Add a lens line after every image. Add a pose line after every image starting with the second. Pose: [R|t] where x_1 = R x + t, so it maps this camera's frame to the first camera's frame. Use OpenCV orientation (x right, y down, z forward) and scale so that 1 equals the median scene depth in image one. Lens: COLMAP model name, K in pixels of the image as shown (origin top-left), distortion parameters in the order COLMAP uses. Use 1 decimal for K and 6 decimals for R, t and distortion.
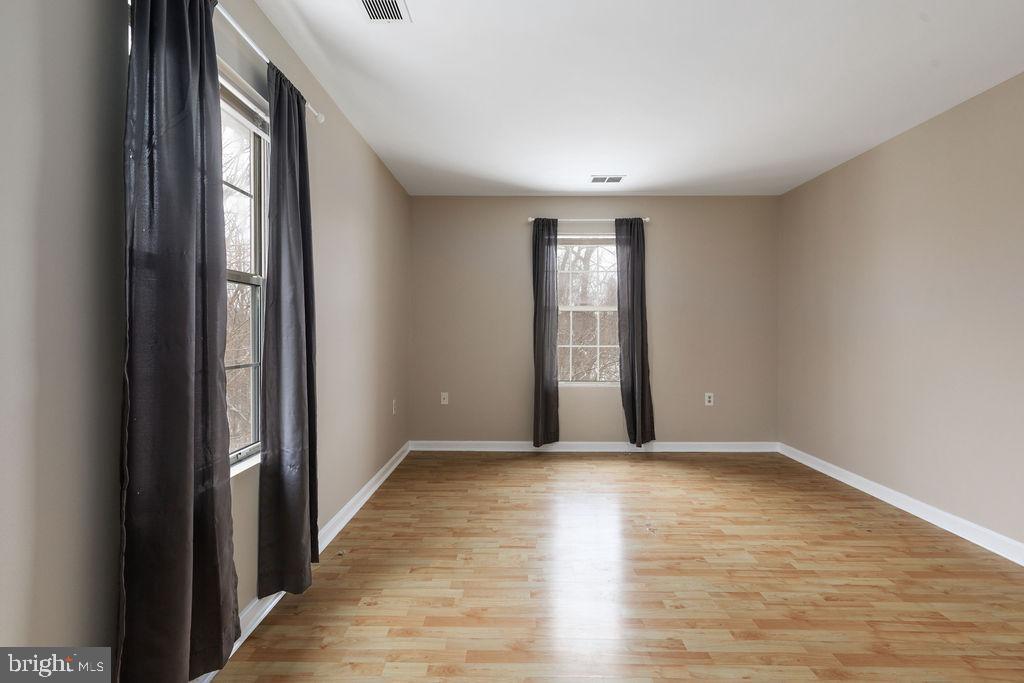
lens RADIAL K [[463.1, 0, 511.0], [0, 463.1, 326.1], [0, 0, 1]] dist [0.002185, 0.000426]
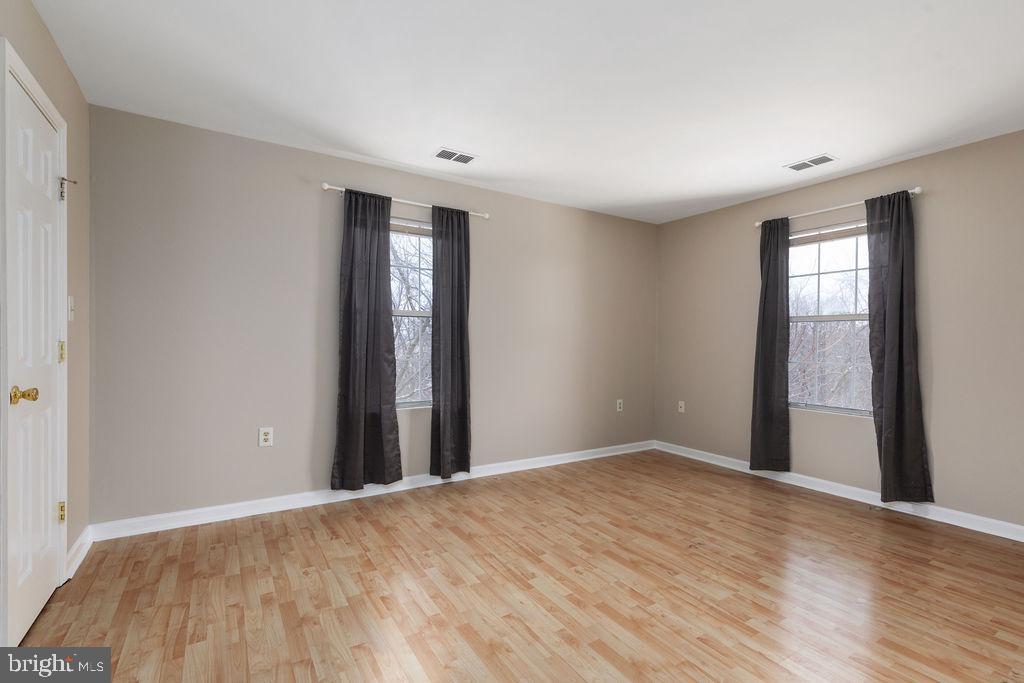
lens RADIAL K [[461.7, 0, 512.5], [0, 461.7, 341.7], [0, 0, 1]] dist [0.004760, 0.000596]
pose [[0.543173, 0.003021, -0.839616, 0.560159], [0.000126, 0.999993, 0.003679, 0.000625], [0.839621, -0.002104, 0.543169, 0.088916]]
